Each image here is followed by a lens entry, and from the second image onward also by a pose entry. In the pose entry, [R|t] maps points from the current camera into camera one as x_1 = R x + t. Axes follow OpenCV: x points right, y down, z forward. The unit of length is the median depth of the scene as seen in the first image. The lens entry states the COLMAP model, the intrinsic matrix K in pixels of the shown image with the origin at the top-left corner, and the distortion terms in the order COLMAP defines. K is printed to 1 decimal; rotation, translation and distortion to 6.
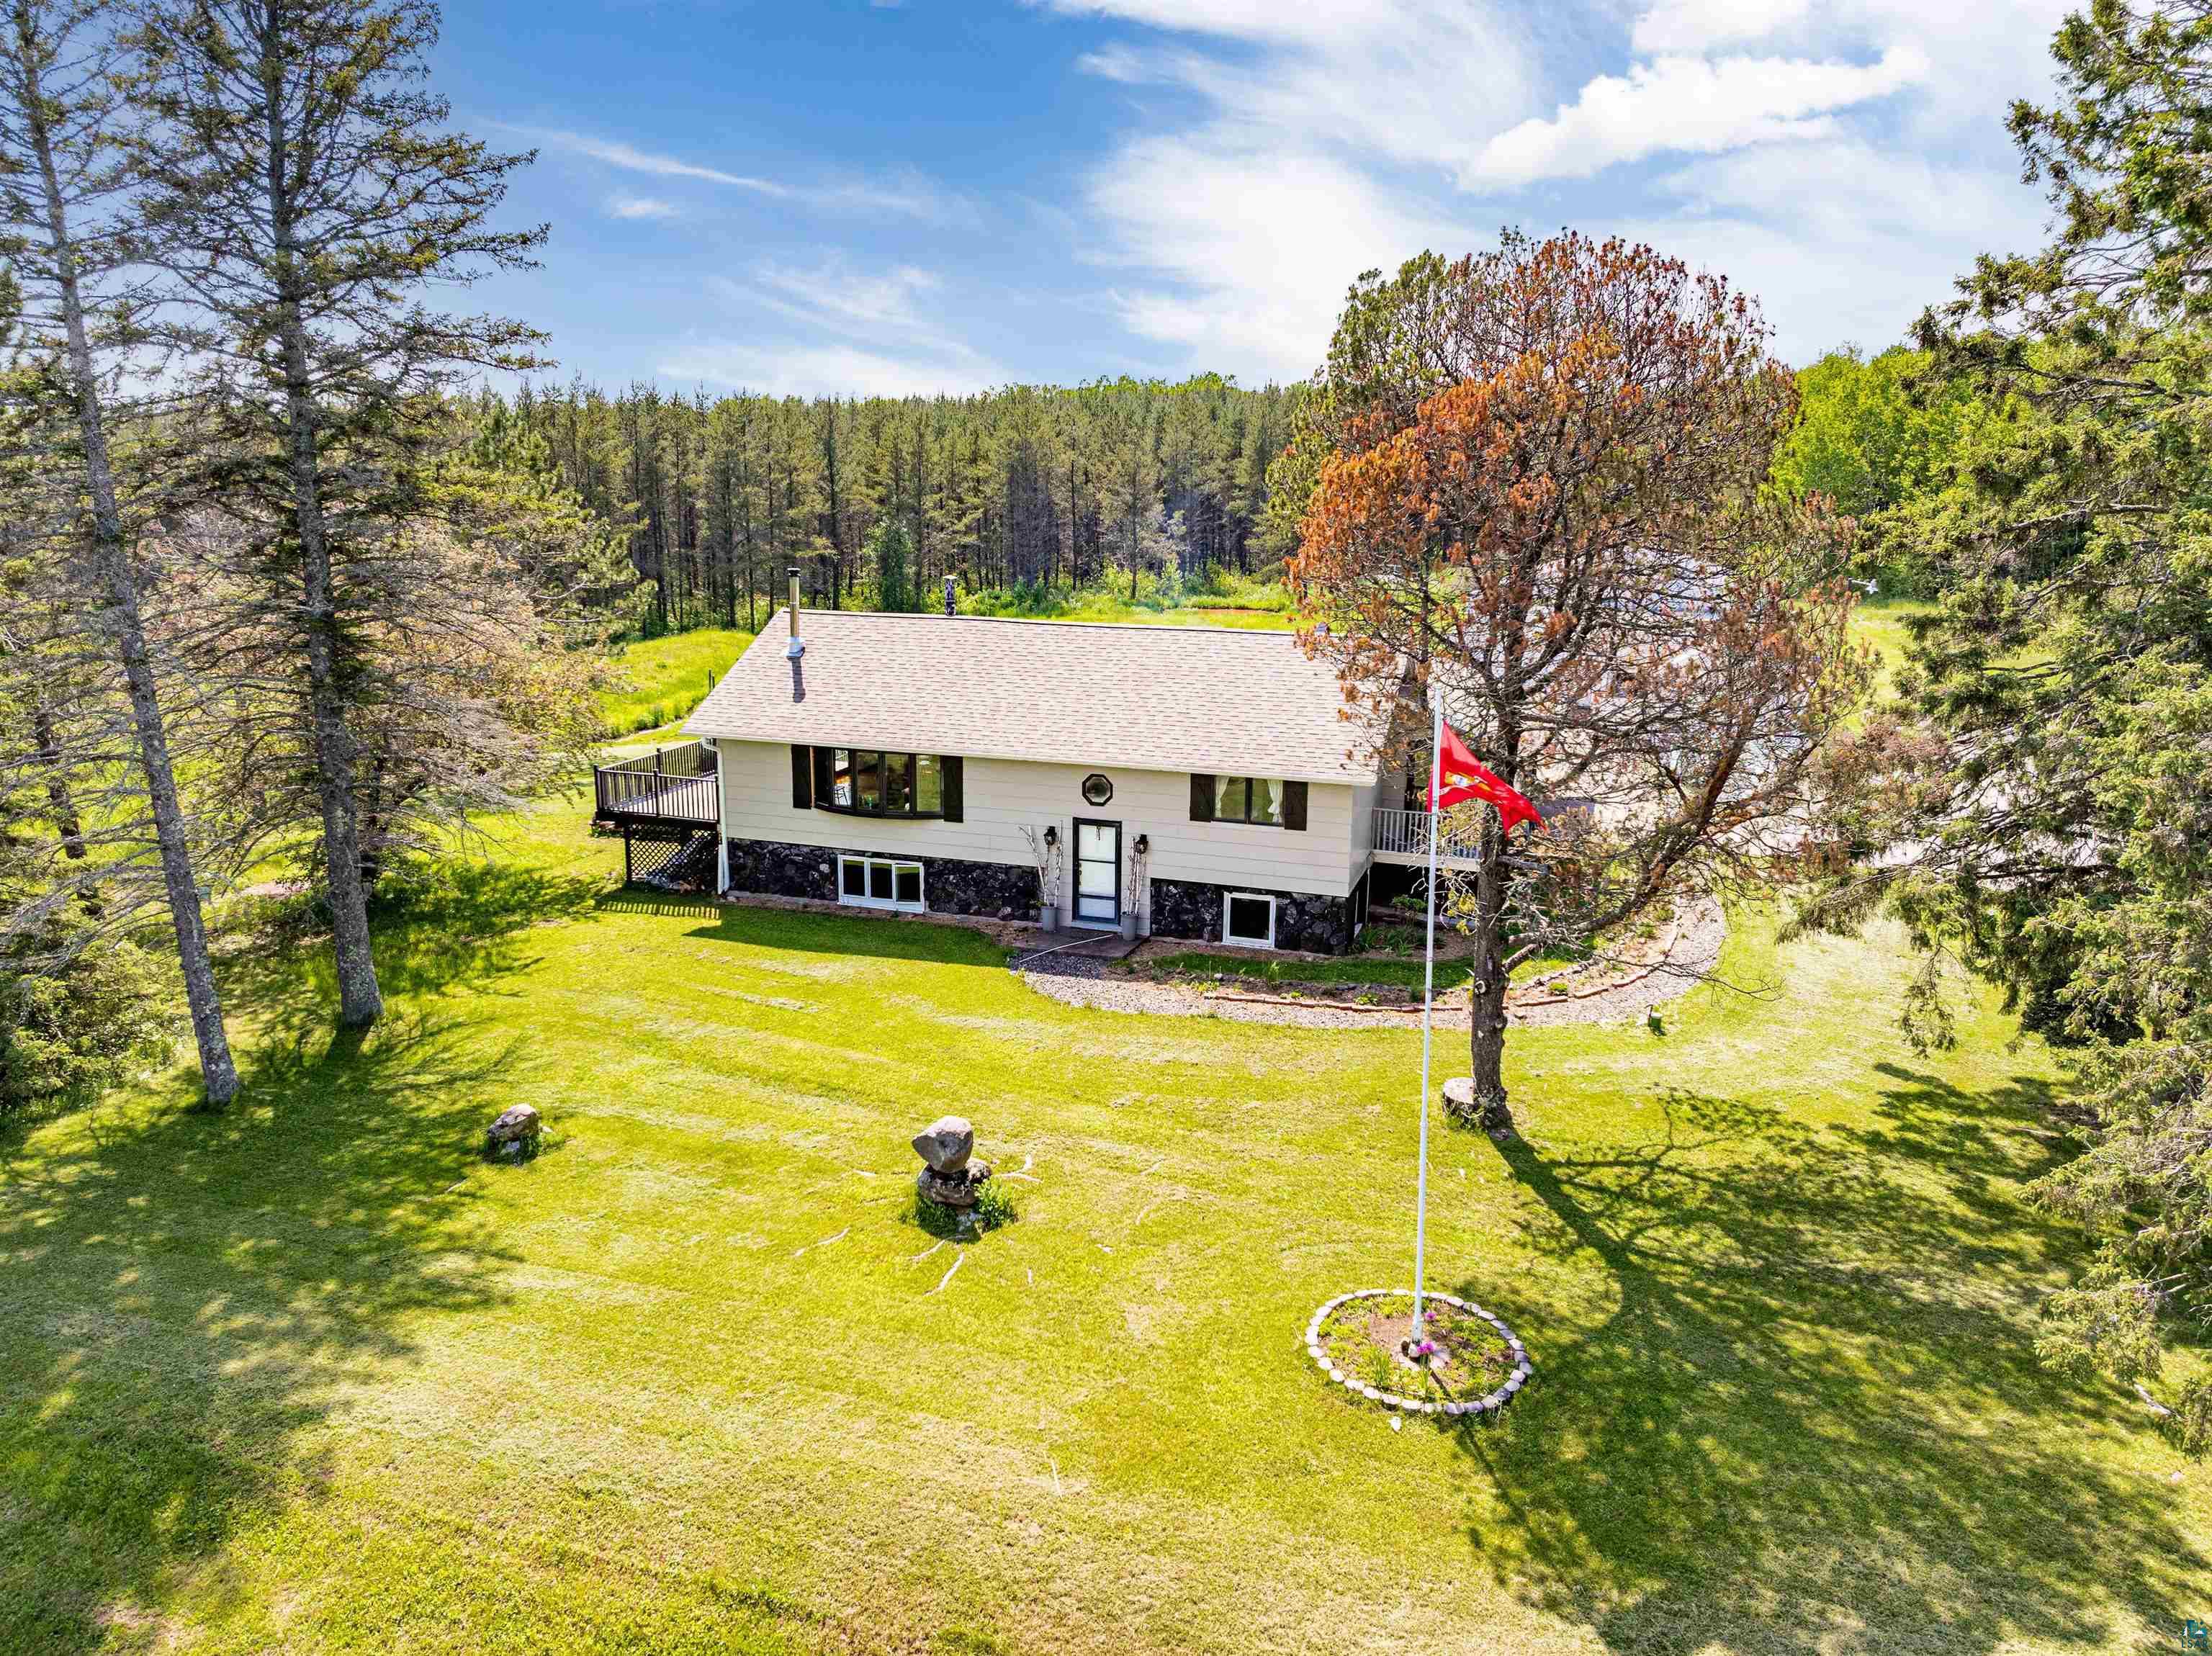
lens RADIAL K [[1548.6, 0, 1141.9], [0, 1548.6, 765.6], [0, 0, 1]] dist [-0.054877, 0.022323]
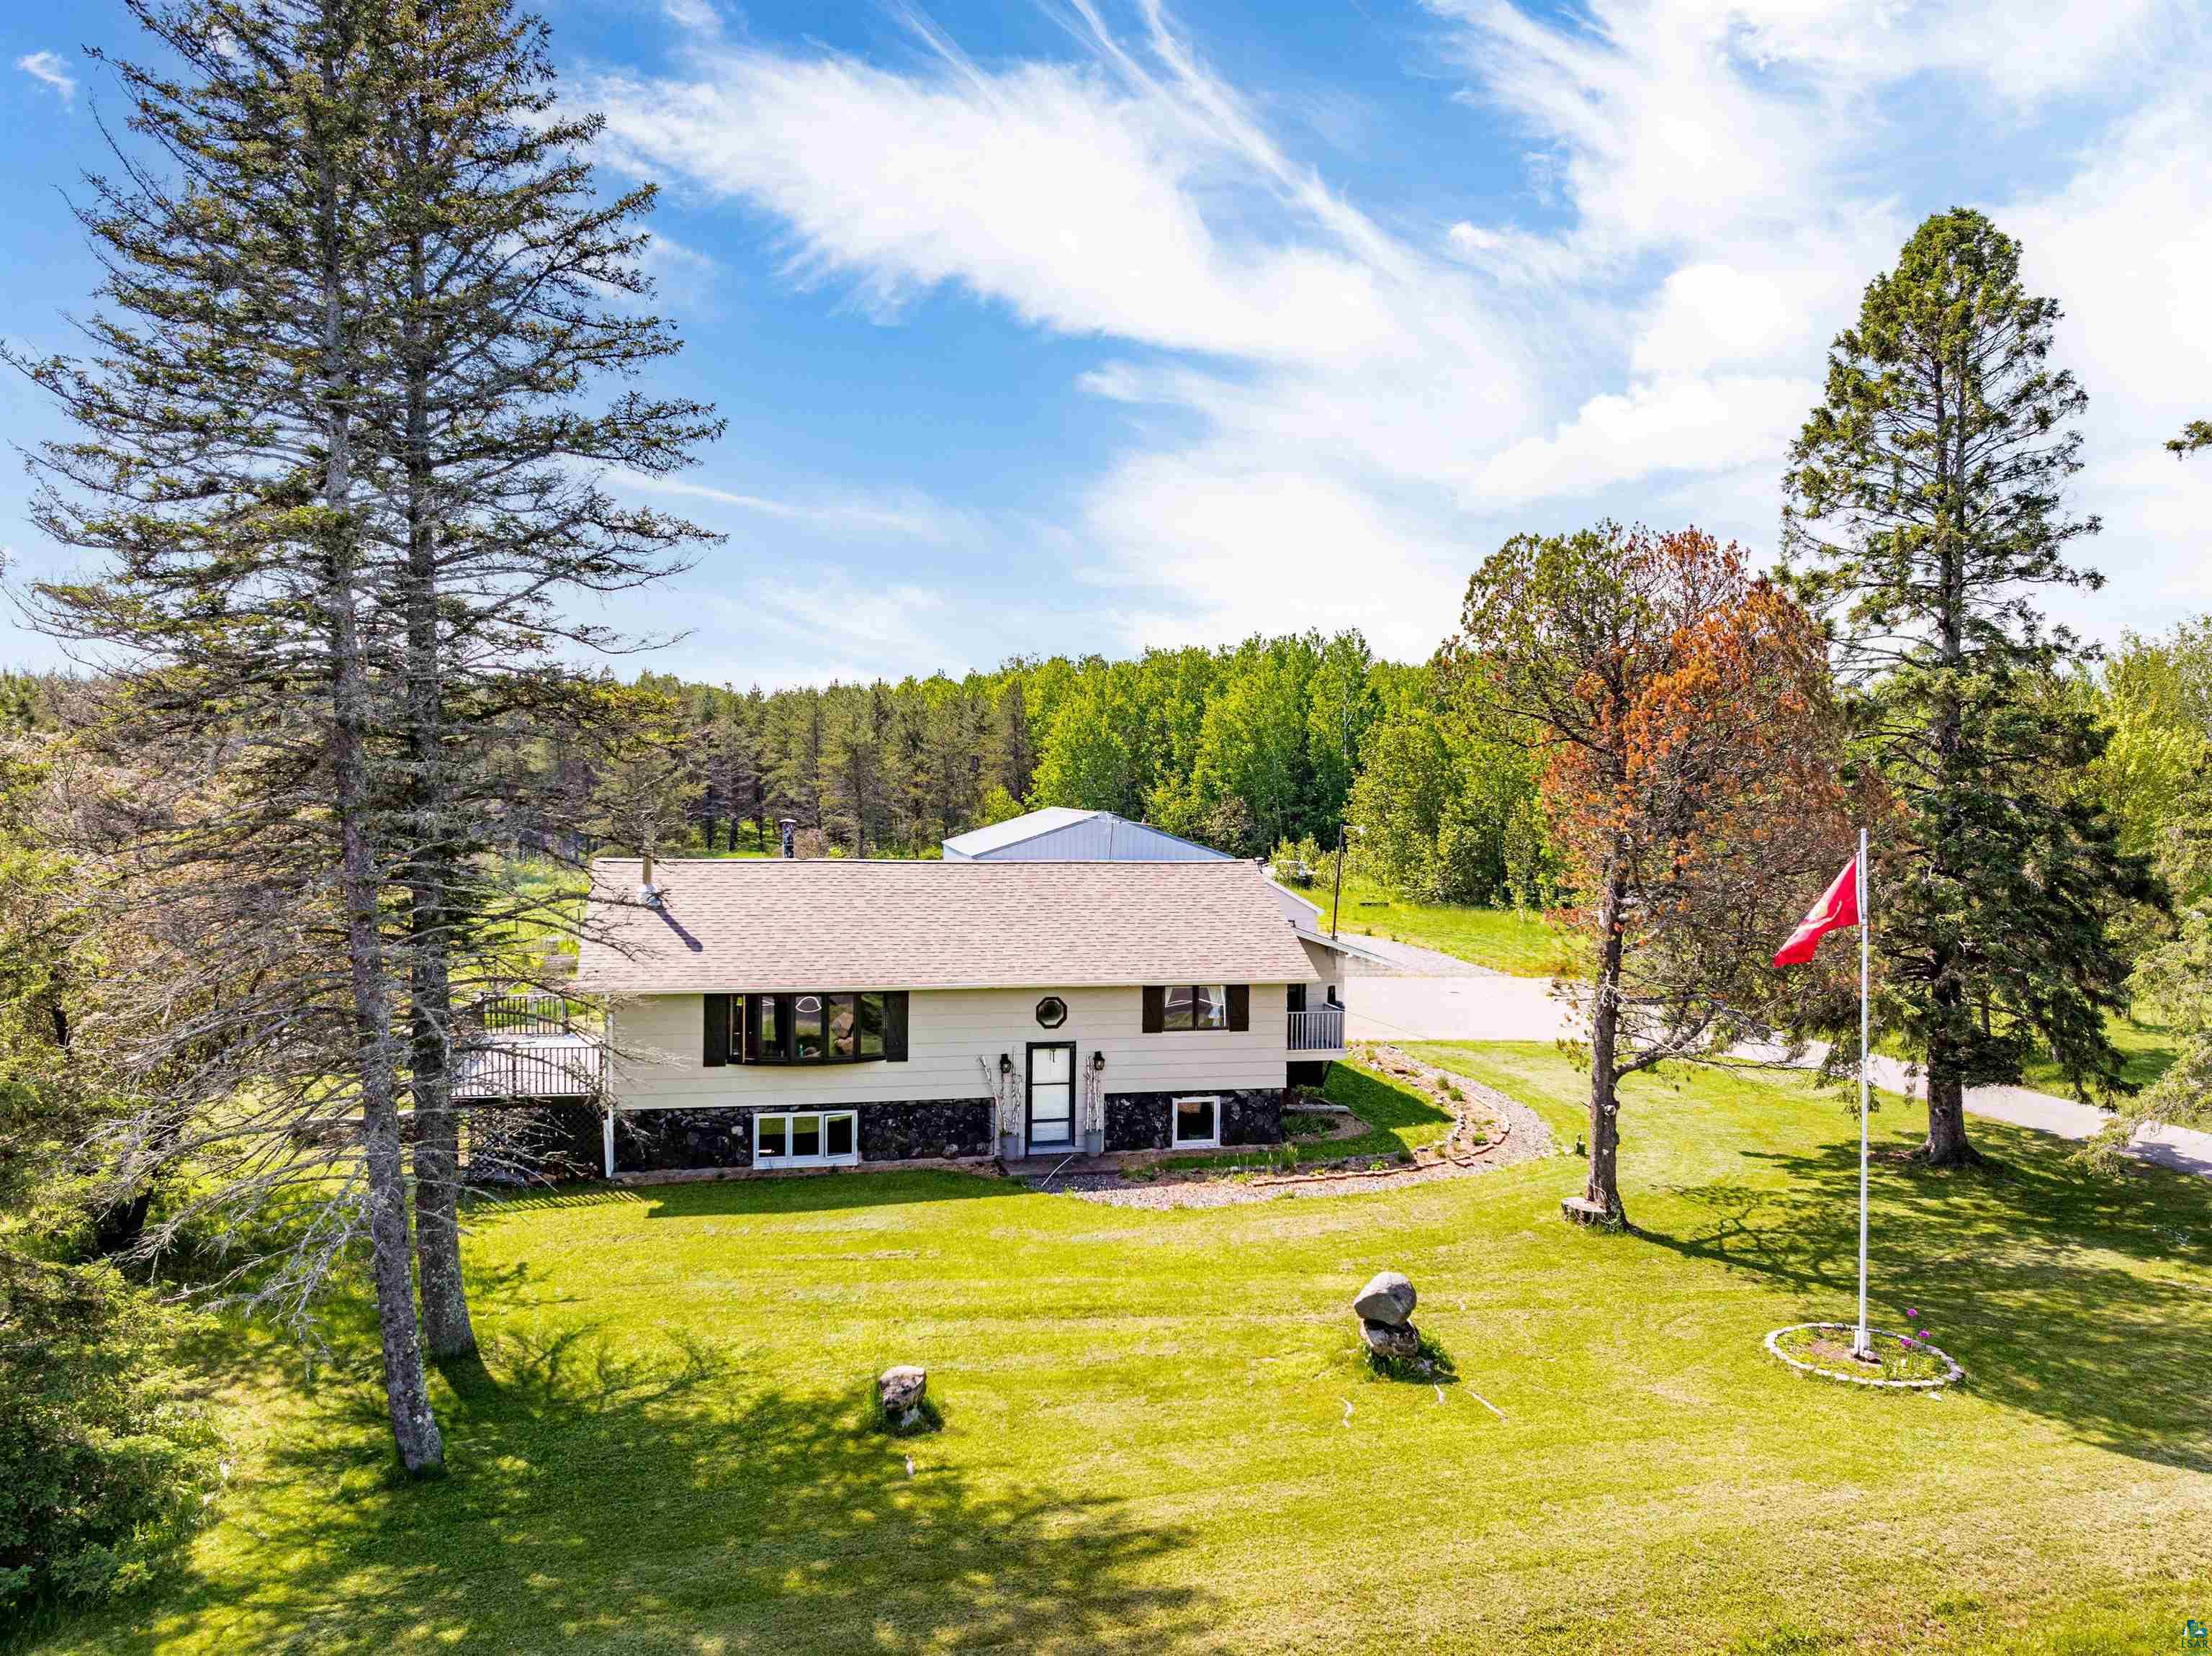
lens RADIAL K [[1548.6, 0, 1072.8], [0, 1548.6, 797.1], [0, 0, 1]] dist [-0.054877, 0.022323]
pose [[0.854412, -0.005329, 0.519569, -0.564698], [0.095998, 0.984352, -0.147770, 0.029083], [-0.510652, 0.176134, 0.841553, 0.113194]]
